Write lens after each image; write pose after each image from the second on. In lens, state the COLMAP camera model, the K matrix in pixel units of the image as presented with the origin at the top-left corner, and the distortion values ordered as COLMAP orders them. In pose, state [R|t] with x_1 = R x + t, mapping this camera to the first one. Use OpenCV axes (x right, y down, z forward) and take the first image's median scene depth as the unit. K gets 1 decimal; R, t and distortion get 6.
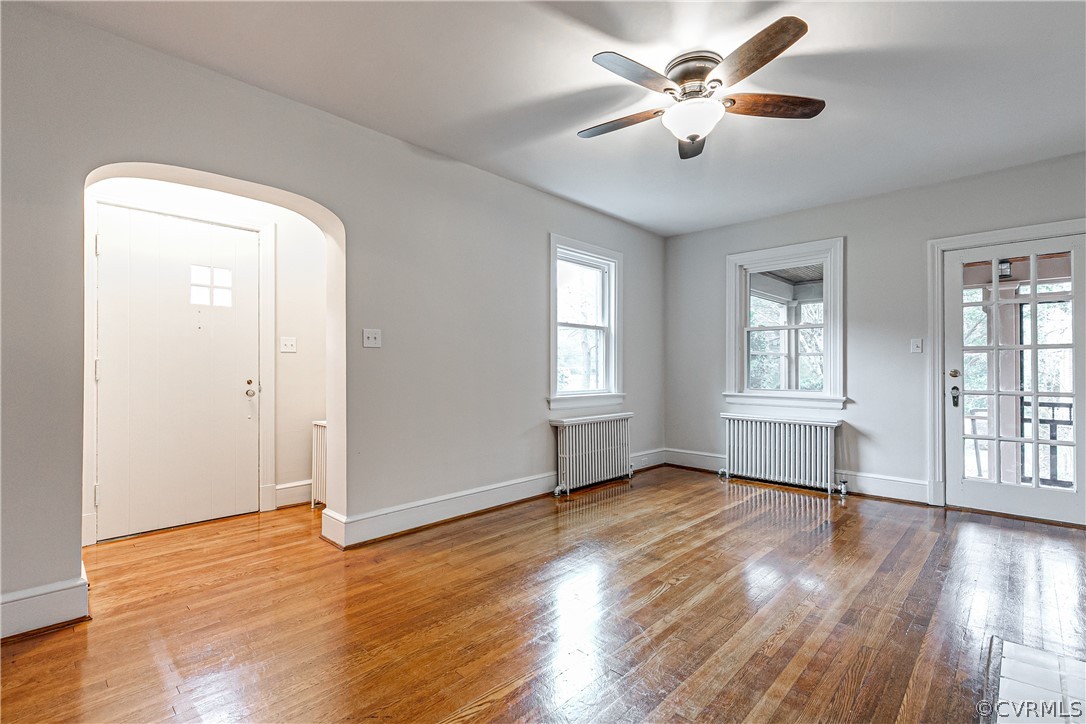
lens RADIAL K [[500.1, 0, 539.3], [0, 500.1, 362.6], [0, 0, 1]] dist [0.010823, -0.001413]
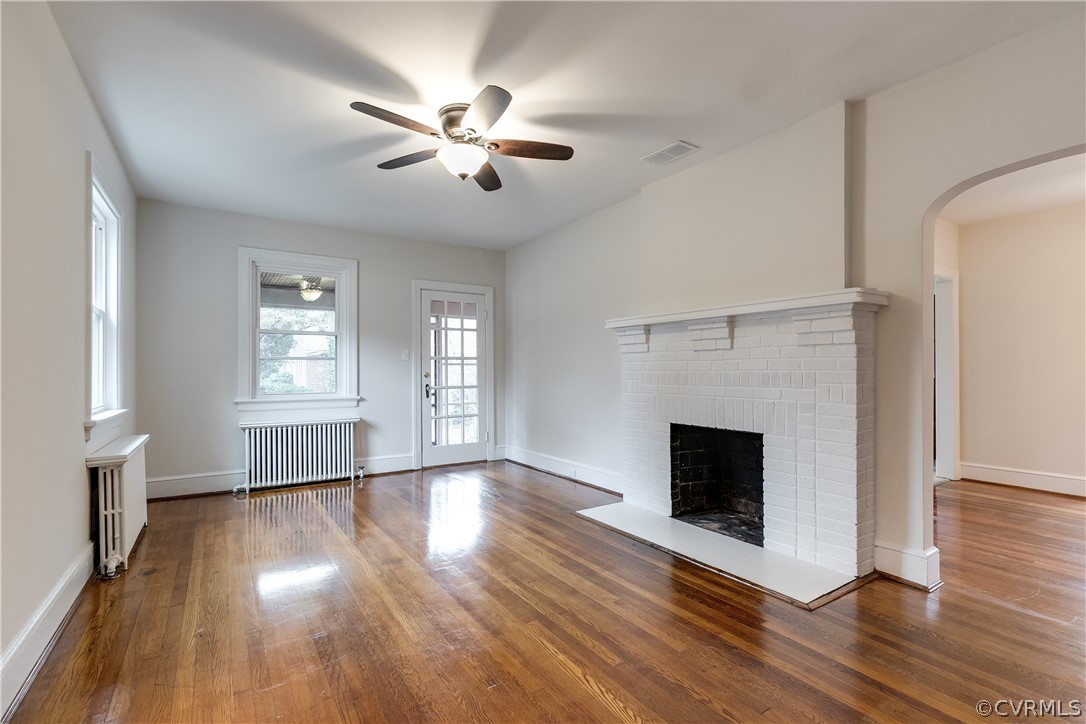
lens RADIAL K [[500.1, 0, 543.4], [0, 500.1, 368.1], [0, 0, 1]] dist [0.010823, -0.001413]
pose [[0.216021, 0.003616, 0.976382, -0.468051], [-0.008060, 0.999966, -0.001921, 0.000857], [-0.976355, -0.007454, 0.216043, 0.334003]]
